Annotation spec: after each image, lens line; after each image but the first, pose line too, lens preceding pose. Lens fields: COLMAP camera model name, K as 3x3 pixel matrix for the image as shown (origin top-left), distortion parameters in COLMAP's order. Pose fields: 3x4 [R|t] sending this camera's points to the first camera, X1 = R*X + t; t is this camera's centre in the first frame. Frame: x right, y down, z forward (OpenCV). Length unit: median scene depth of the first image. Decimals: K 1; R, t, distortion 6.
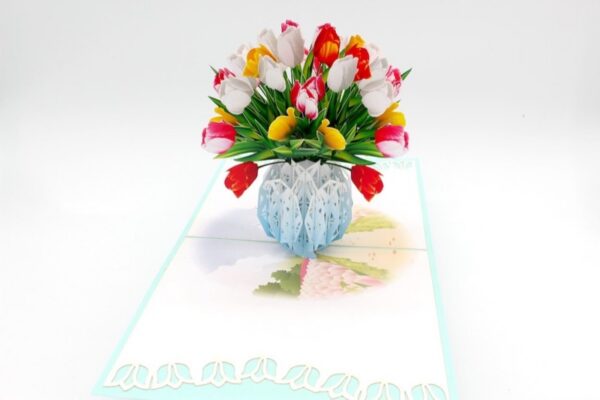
lens RADIAL K [[706.4, 0, 300.0], [0, 706.4, 200.0], [0, 0, 1]] dist [-0.024288, -0.011296]
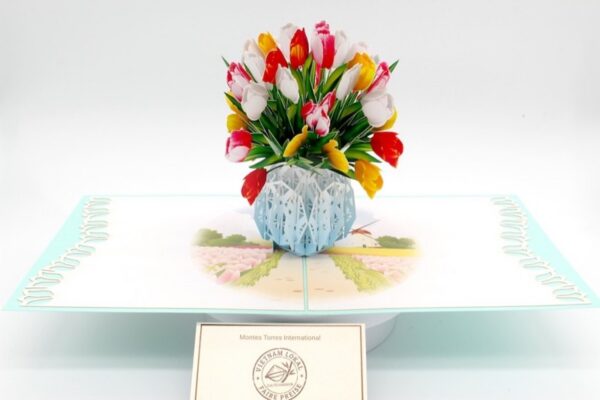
lens RADIAL K [[706.4, 0, 300.0], [0, 706.4, 200.0], [0, 0, 1]] dist [-0.024288, -0.011296]
pose [[0.104858, 0.370639, -0.922839, 1.020193], [-0.396498, 0.866592, 0.302997, -0.332497], [0.912027, 0.334132, 0.237827, 0.835395]]
